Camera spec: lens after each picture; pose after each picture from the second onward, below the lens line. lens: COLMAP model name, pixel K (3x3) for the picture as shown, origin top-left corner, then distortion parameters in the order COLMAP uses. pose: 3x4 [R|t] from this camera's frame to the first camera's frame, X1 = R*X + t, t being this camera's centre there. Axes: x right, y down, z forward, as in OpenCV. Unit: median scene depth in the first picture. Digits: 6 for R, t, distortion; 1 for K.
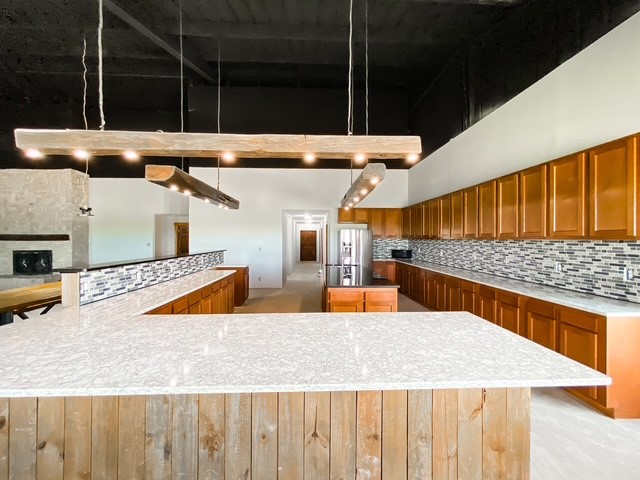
lens RADIAL K [[261.7, 0, 320.7], [0, 261.7, 239.7], [0, 0, 1]] dist [0.001271, 0.000138]
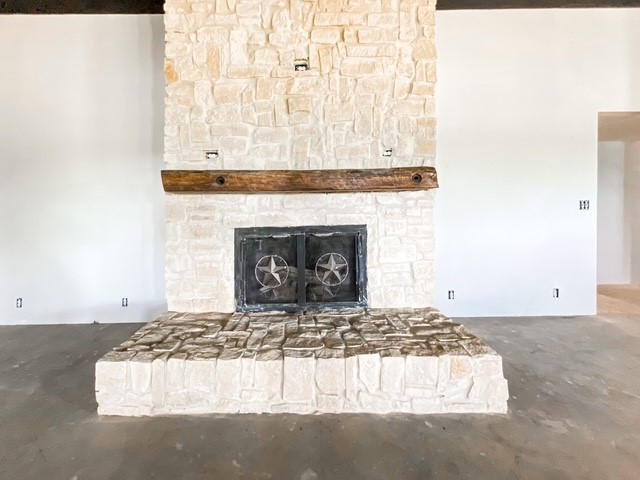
lens RADIAL K [[259.4, 0, 319.2], [0, 259.4, 226.6], [0, 0, 1]] dist [0.000584, -0.000058]
pose [[0.999723, -0.020005, -0.012408, -2.593106], [0.020341, 0.999413, 0.027576, 0.080993], [0.011849, -0.027821, 0.999543, 1.701907]]
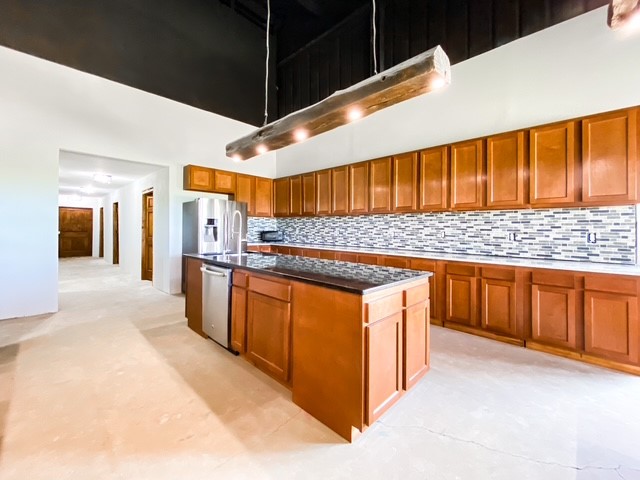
lens RADIAL K [[259.4, 0, 319.2], [0, 259.4, 226.6], [0, 0, 1]] dist [0.000584, -0.000058]
pose [[0.719087, 0.015783, 0.694741, -0.302851], [-0.007601, 0.999861, -0.014848, 0.077410], [-0.694879, 0.005396, 0.719107, 0.714332]]
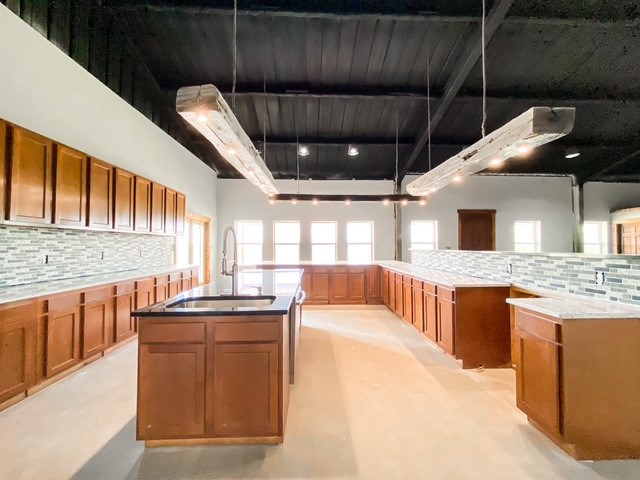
lens RADIAL K [[261.7, 0, 320.7], [0, 261.7, 239.7], [0, 0, 1]] dist [0.001271, 0.000138]
pose [[-0.999990, -0.000745, 0.004401, -0.066551], [-0.000827, 0.999828, -0.018544, 0.046316], [-0.004386, -0.018548, -0.999818, 2.168866]]
